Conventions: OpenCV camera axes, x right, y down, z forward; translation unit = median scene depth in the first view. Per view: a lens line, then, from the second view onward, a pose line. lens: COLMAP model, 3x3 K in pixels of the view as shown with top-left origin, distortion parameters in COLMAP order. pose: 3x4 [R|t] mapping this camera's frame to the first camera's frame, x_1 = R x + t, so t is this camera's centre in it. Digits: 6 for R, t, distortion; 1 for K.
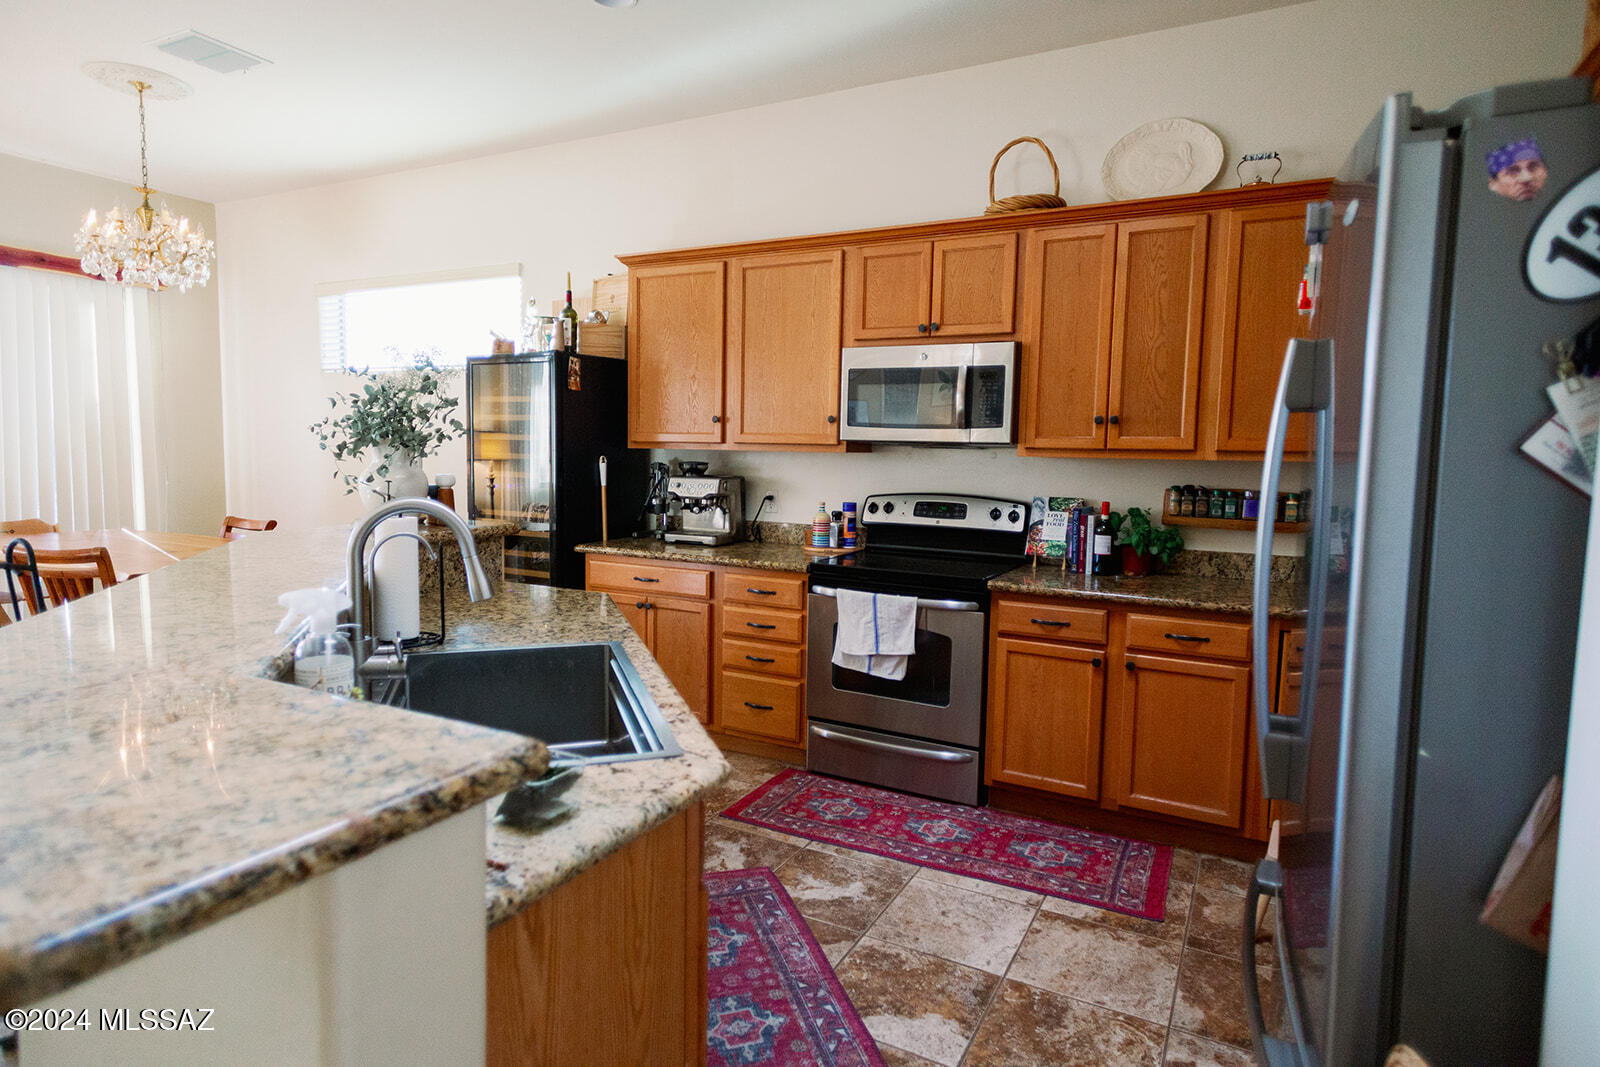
lens RADIAL K [[919.2, 0, 795.3], [0, 919.2, 524.2], [0, 0, 1]] dist [0.033148, -0.015480]
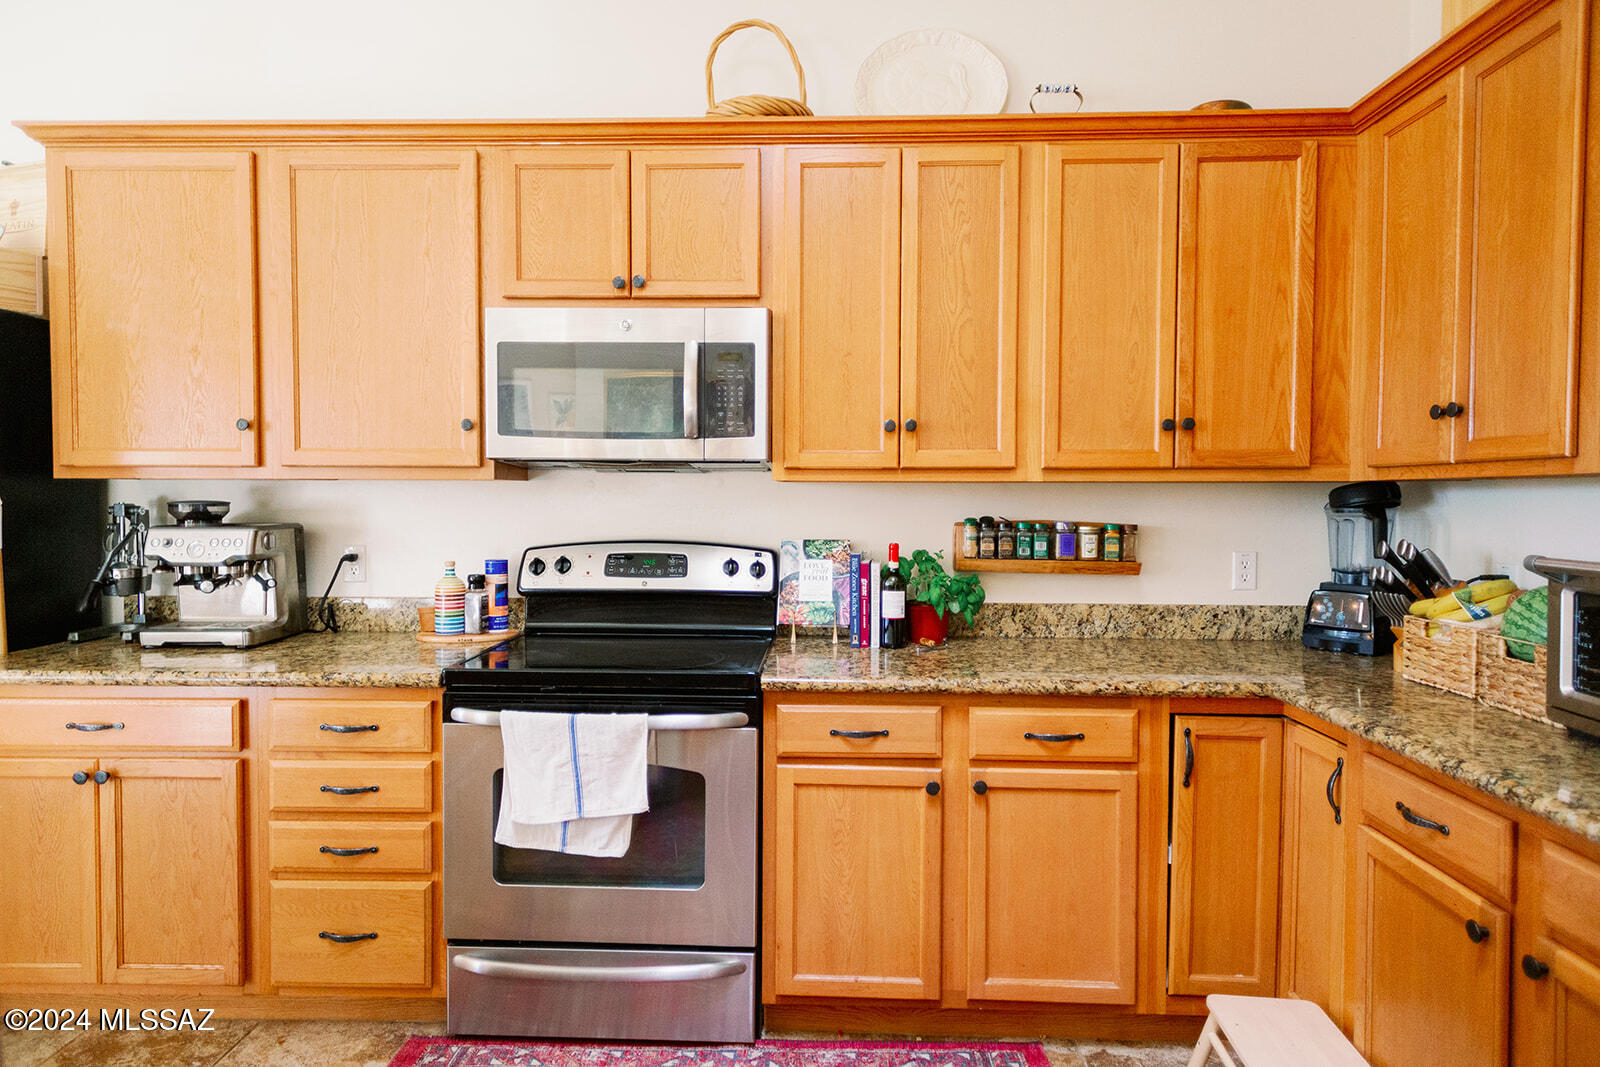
lens RADIAL K [[919.2, 0, 795.3], [0, 919.2, 524.2], [0, 0, 1]] dist [0.033148, -0.015480]
pose [[0.897890, -0.029279, 0.439244, -0.037386], [0.050627, 0.998033, -0.036963, -0.015381], [-0.437298, 0.055426, 0.897607, 0.372325]]
